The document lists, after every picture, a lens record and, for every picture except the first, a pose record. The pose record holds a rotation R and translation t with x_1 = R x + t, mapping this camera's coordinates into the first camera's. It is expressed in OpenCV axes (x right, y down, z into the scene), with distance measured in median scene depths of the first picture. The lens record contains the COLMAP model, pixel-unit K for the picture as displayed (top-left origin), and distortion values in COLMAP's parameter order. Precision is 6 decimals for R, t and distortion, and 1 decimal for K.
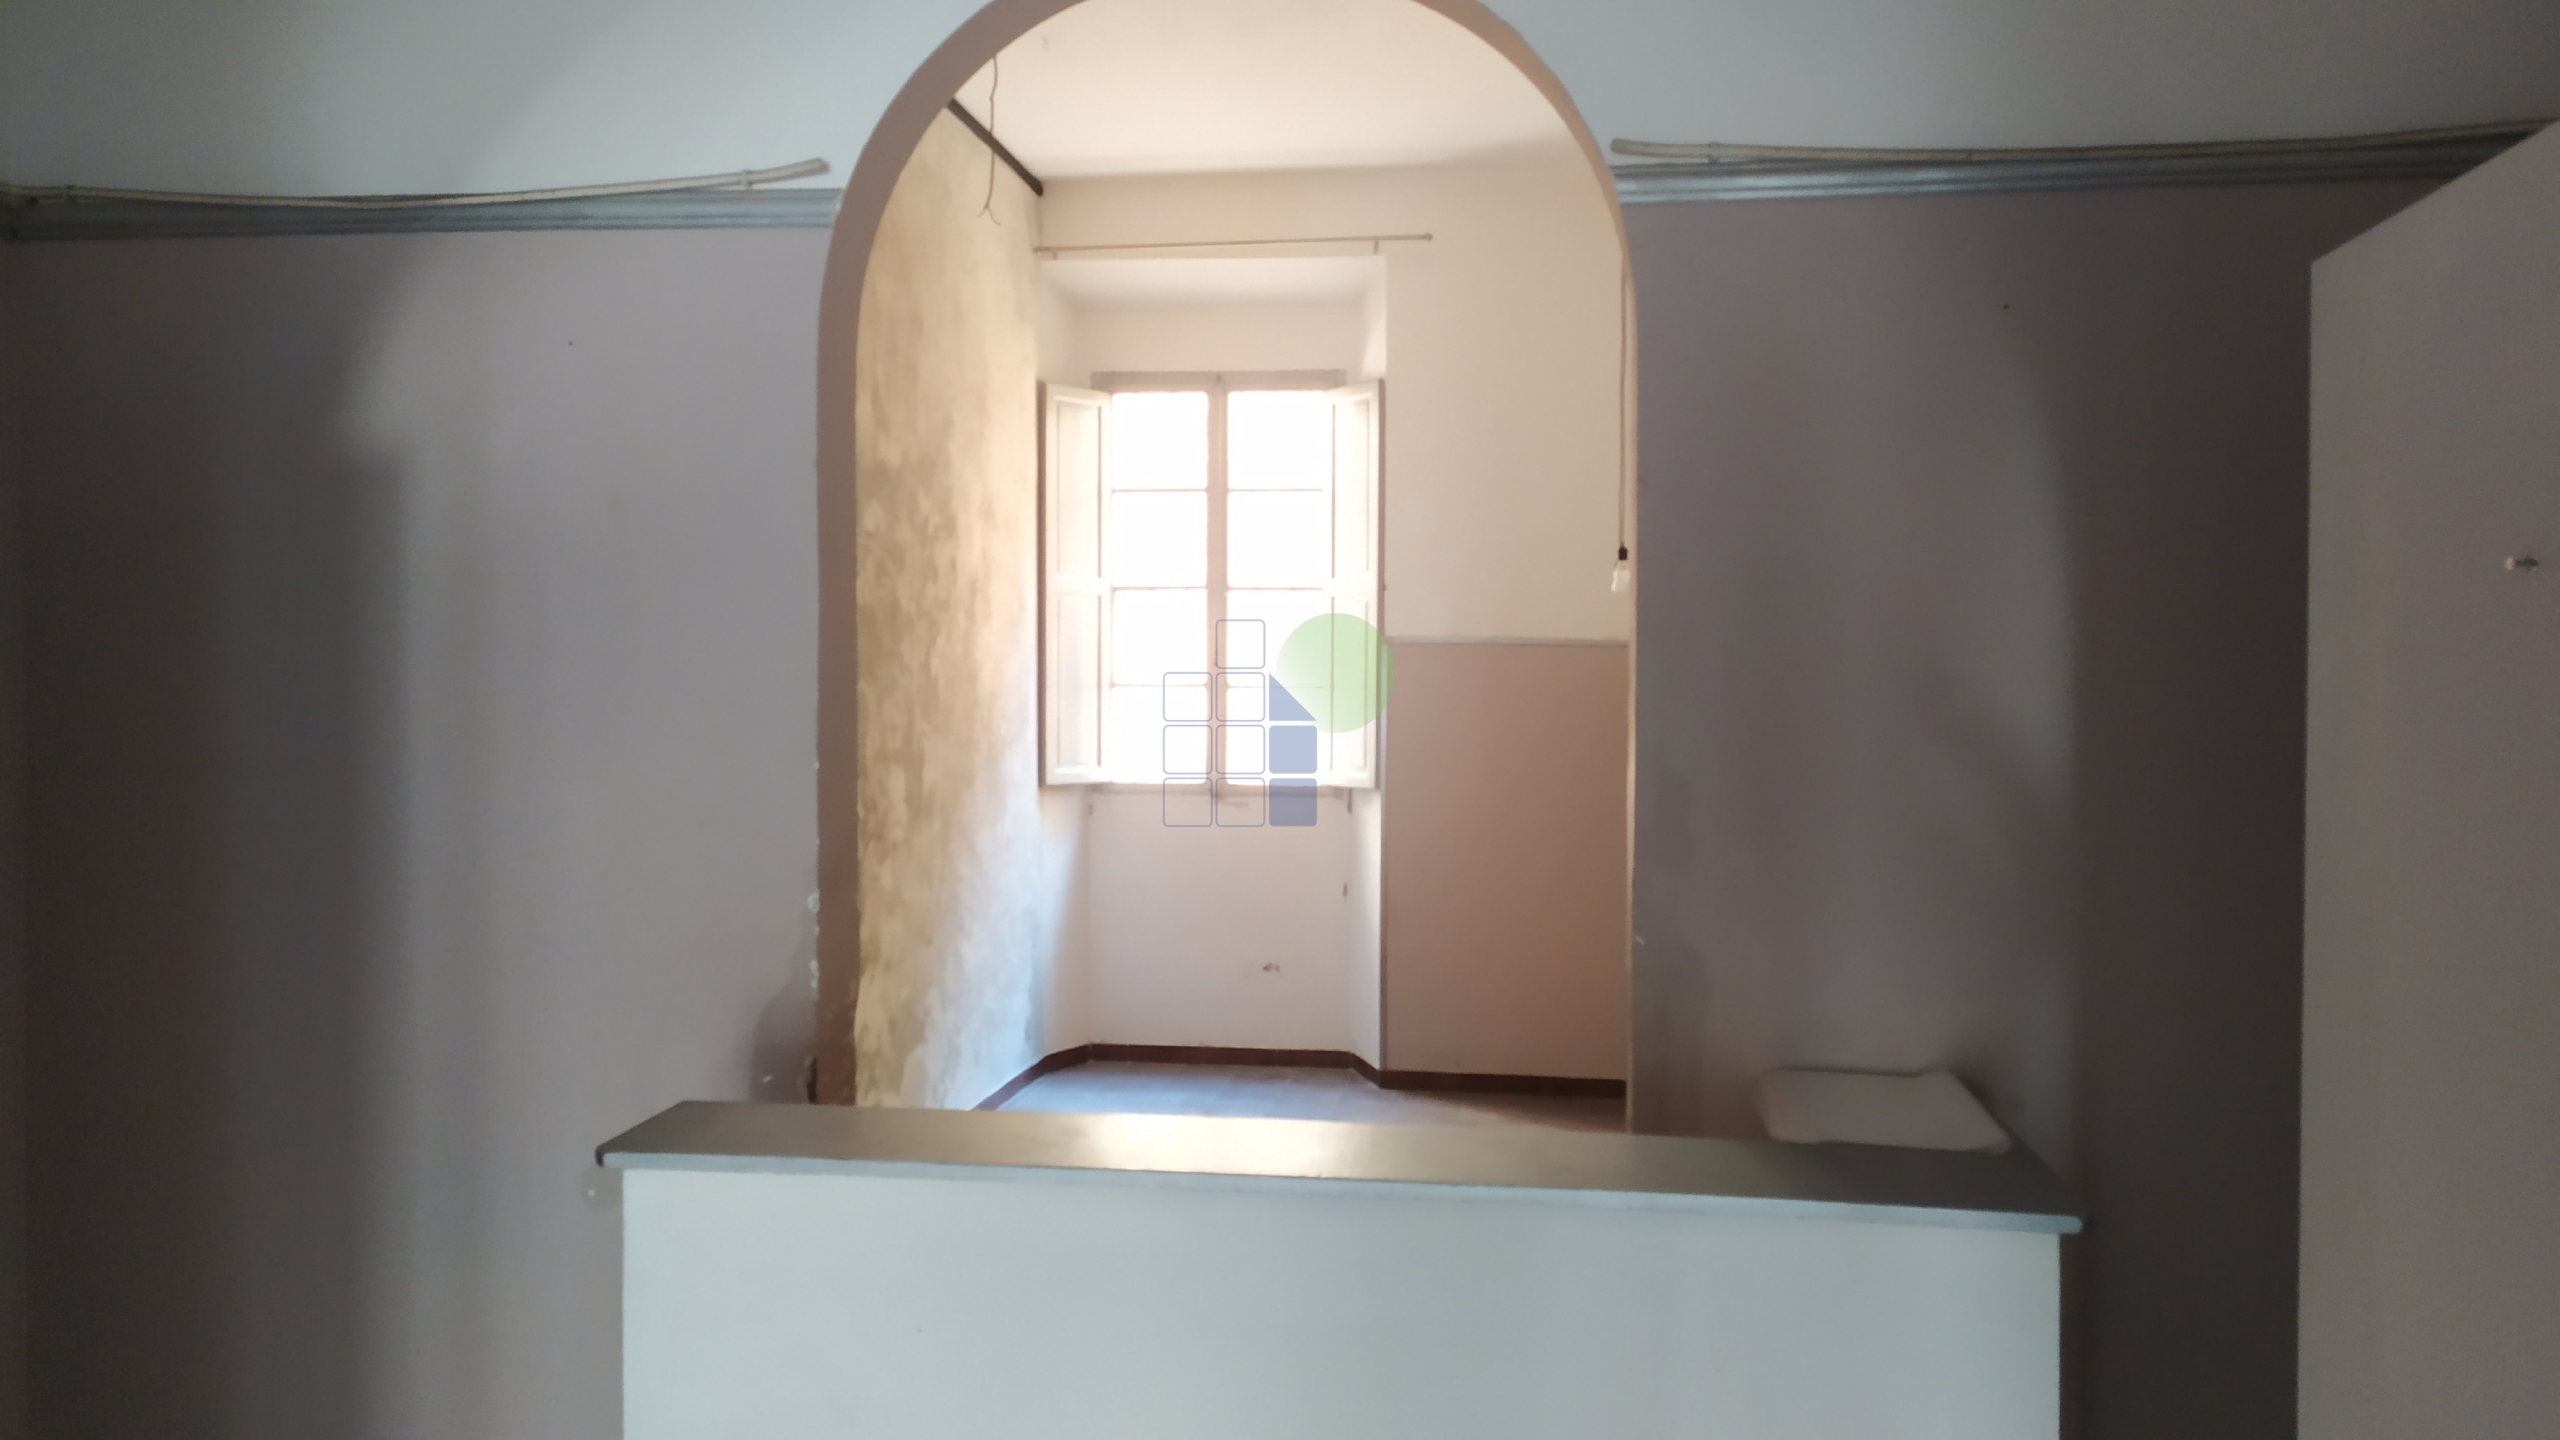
lens RADIAL K [[1913.6, 0, 1319.9], [0, 1913.6, 705.3], [0, 0, 1]] dist [0.004672, -0.056789]
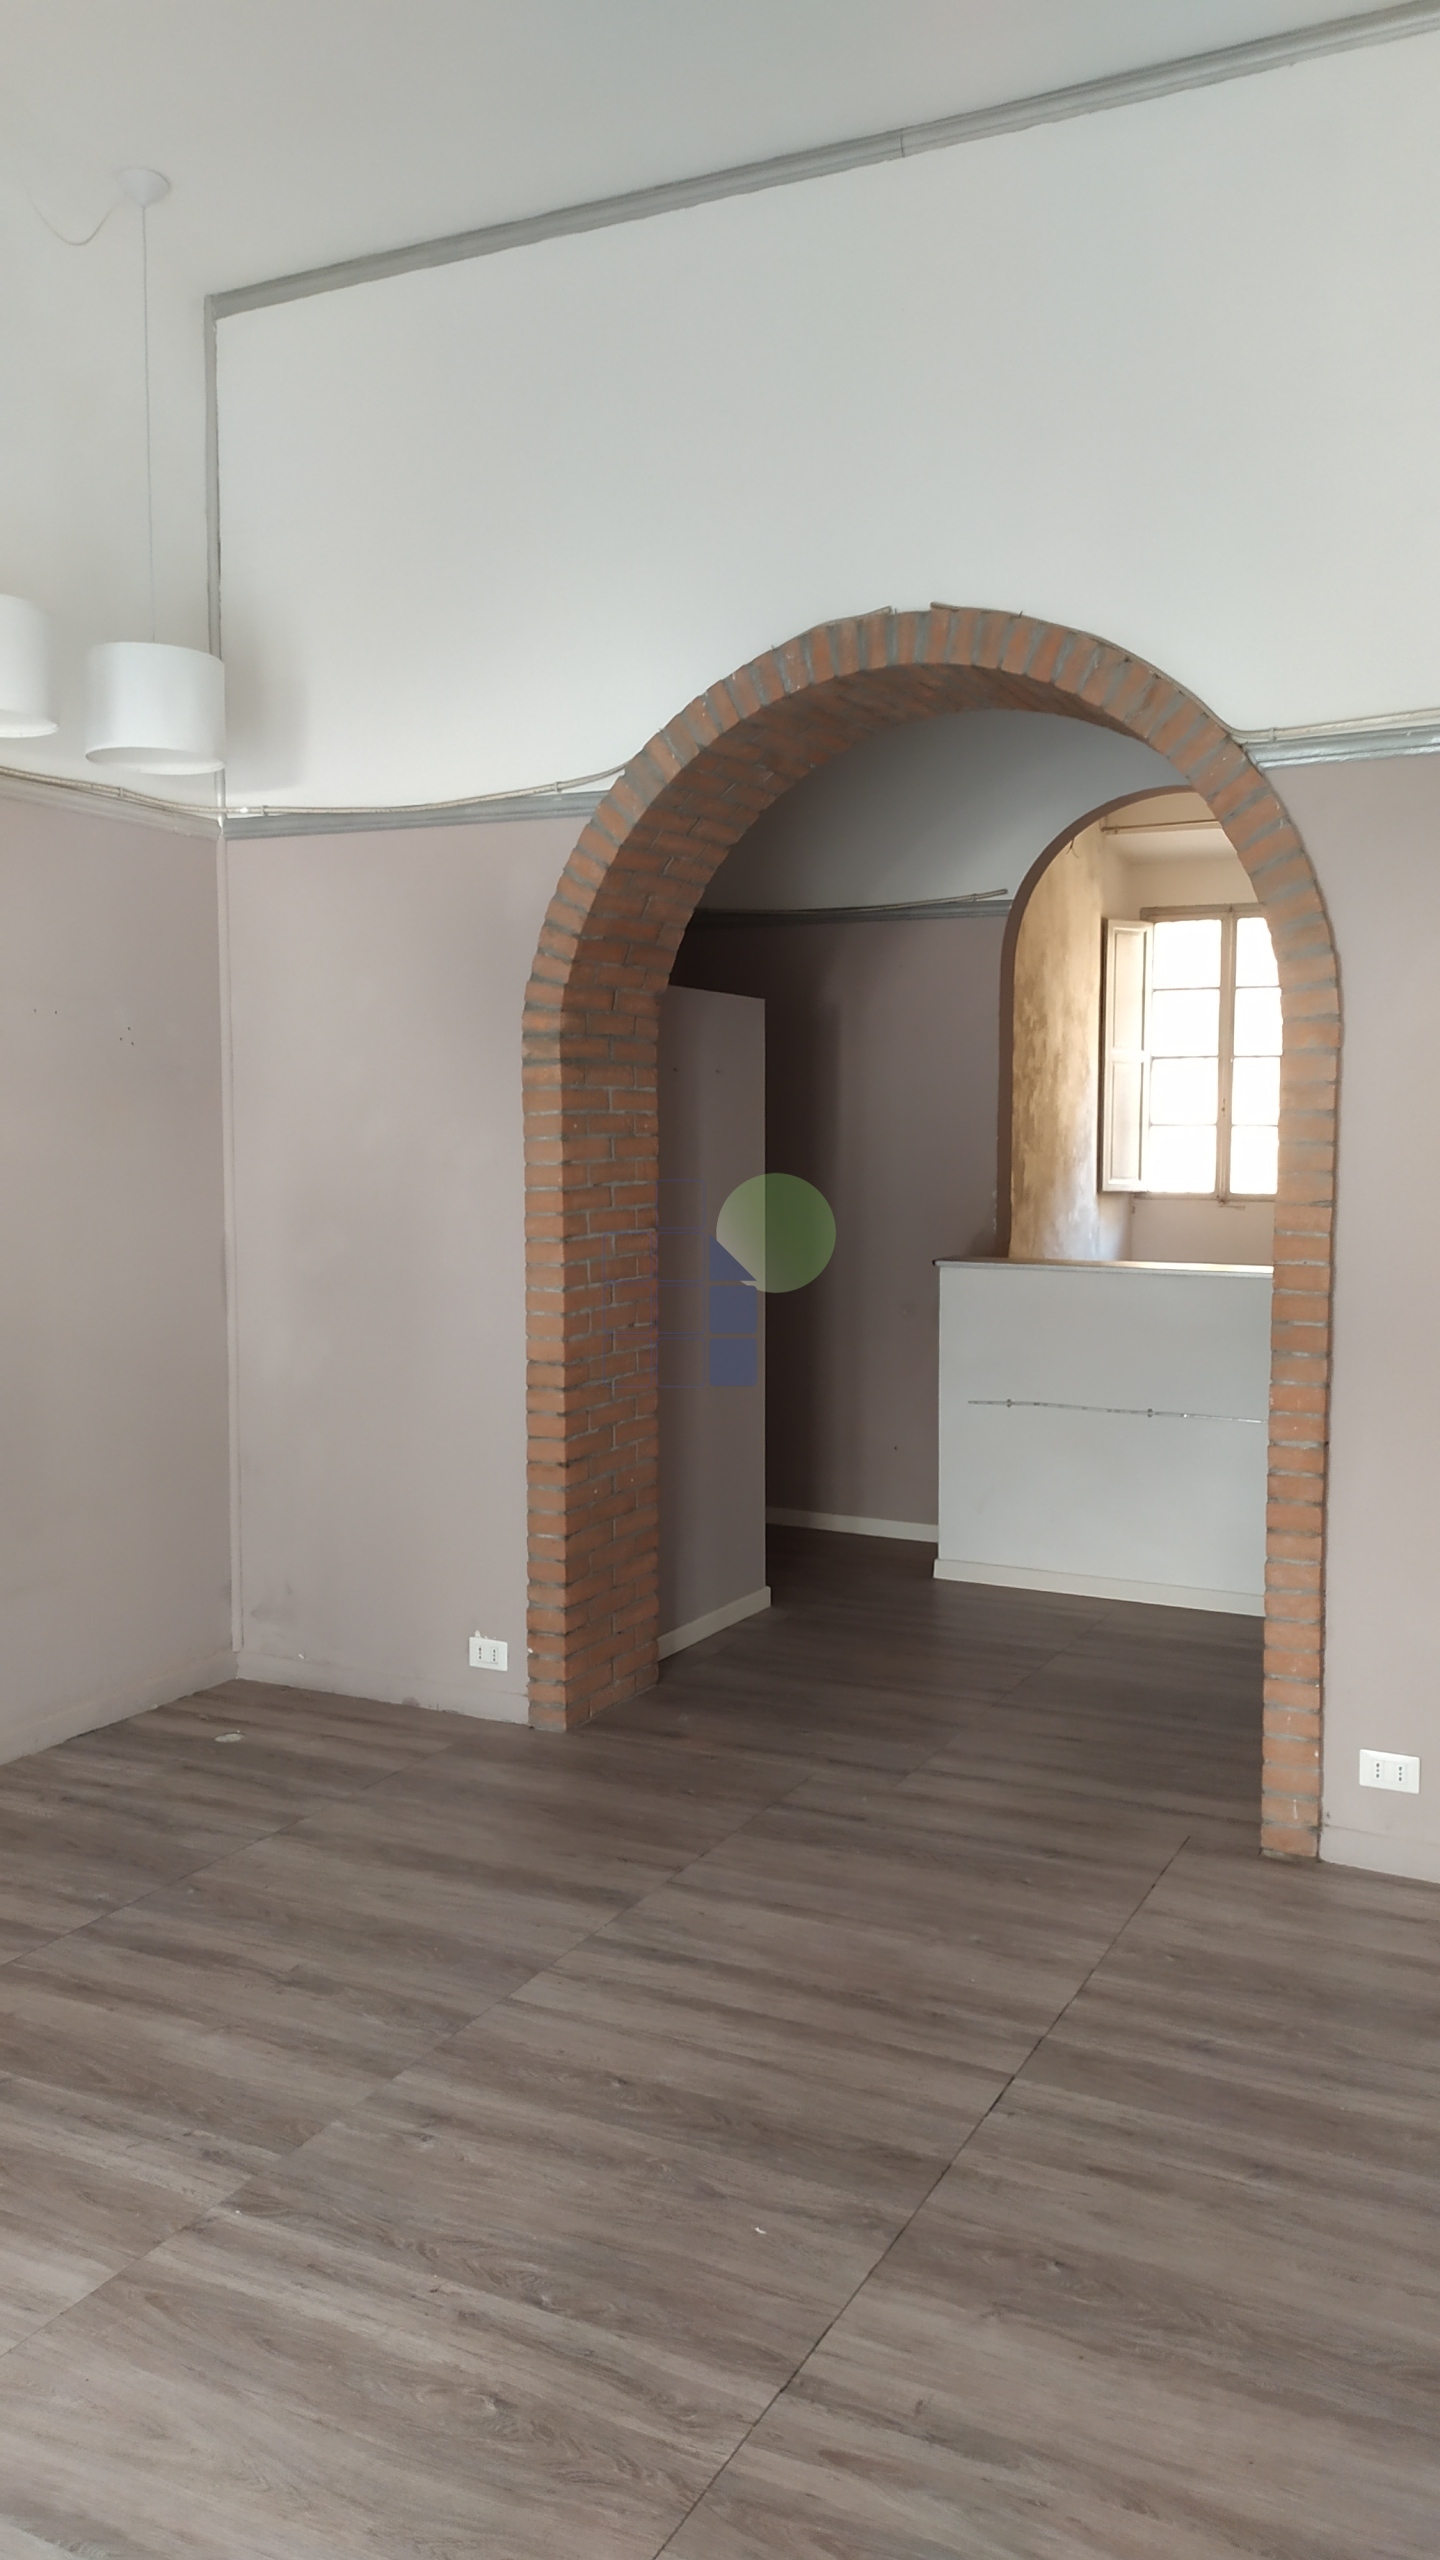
lens RADIAL K [[1969.9, 0, 720.0], [0, 1969.9, 1280.0], [0, 0, 1]] dist [0.060566, 0.001930]
pose [[0.942293, 0.025764, -0.333798, 0.100790], [-0.007850, 0.998461, 0.054908, 0.031281], [0.334699, -0.049119, 0.941044, -0.606917]]
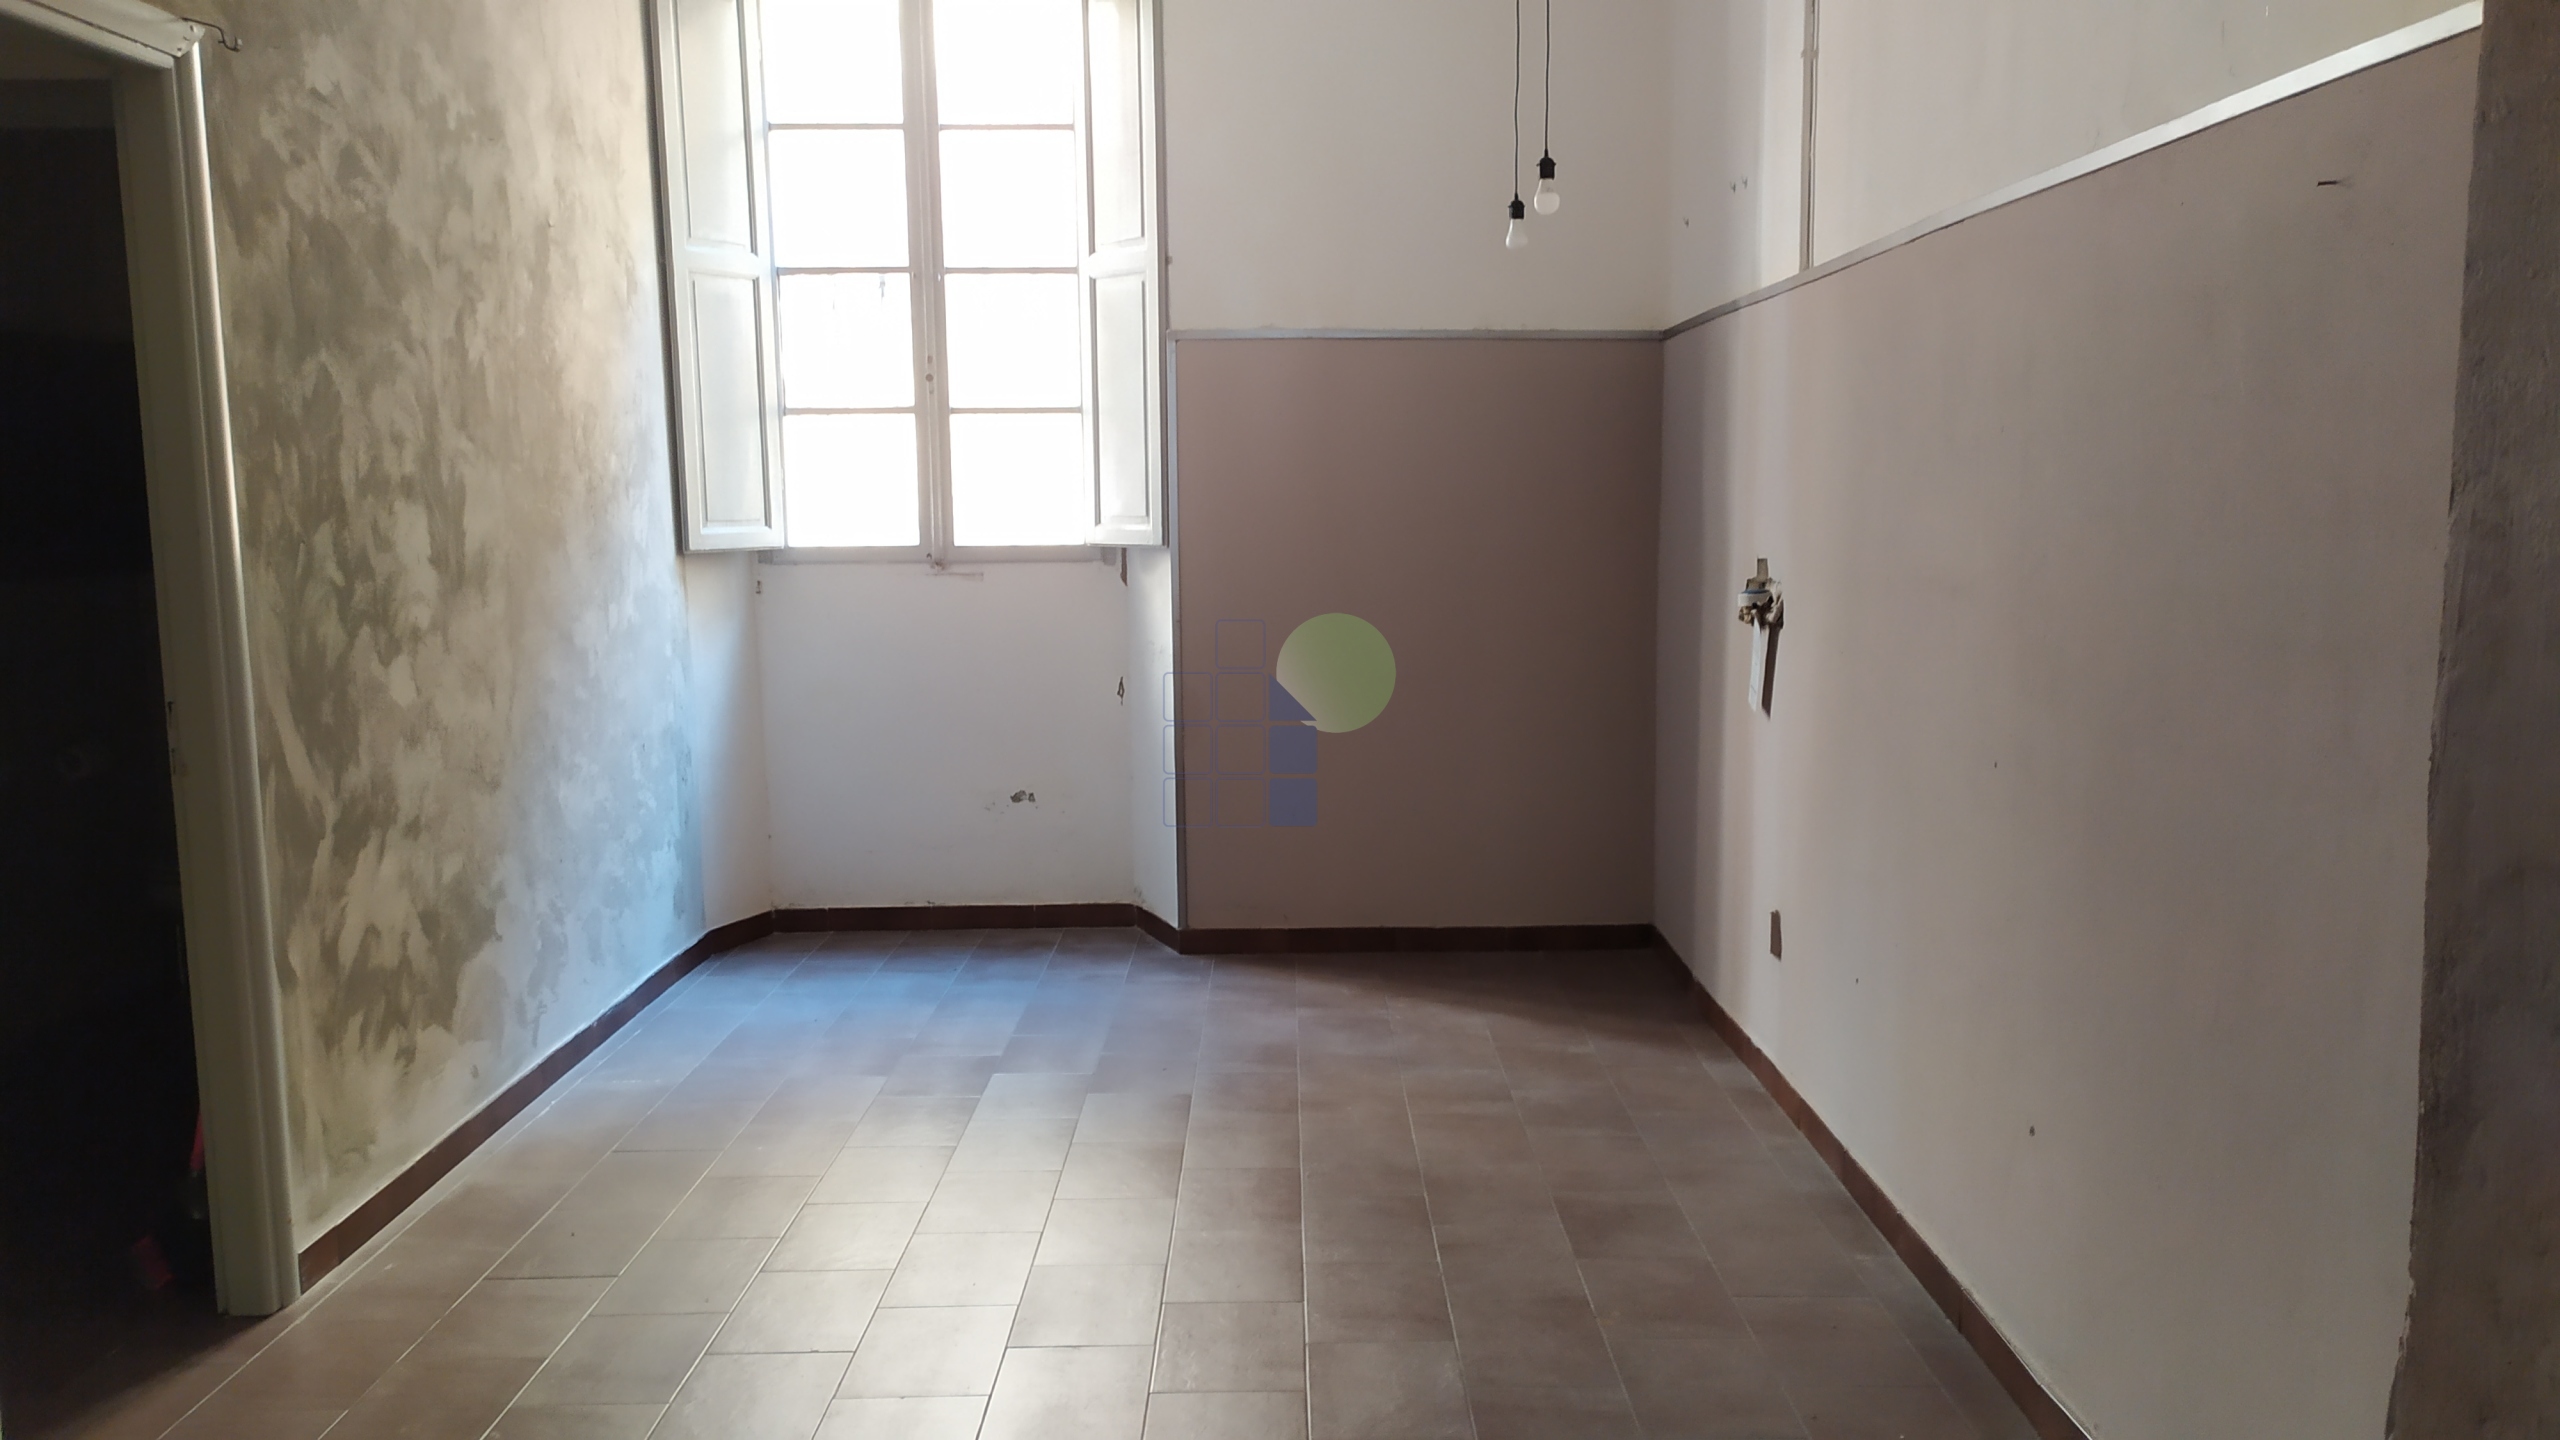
lens RADIAL K [[1893.9, 0, 1280.0], [0, 1893.9, 720.0], [0, 0, 1]] dist [0.055245, -0.056816]
pose [[0.991166, -0.033658, 0.128285, -0.022778], [0.019580, 0.993798, 0.109463, 0.034059], [-0.131173, -0.105985, 0.985678, 0.309519]]
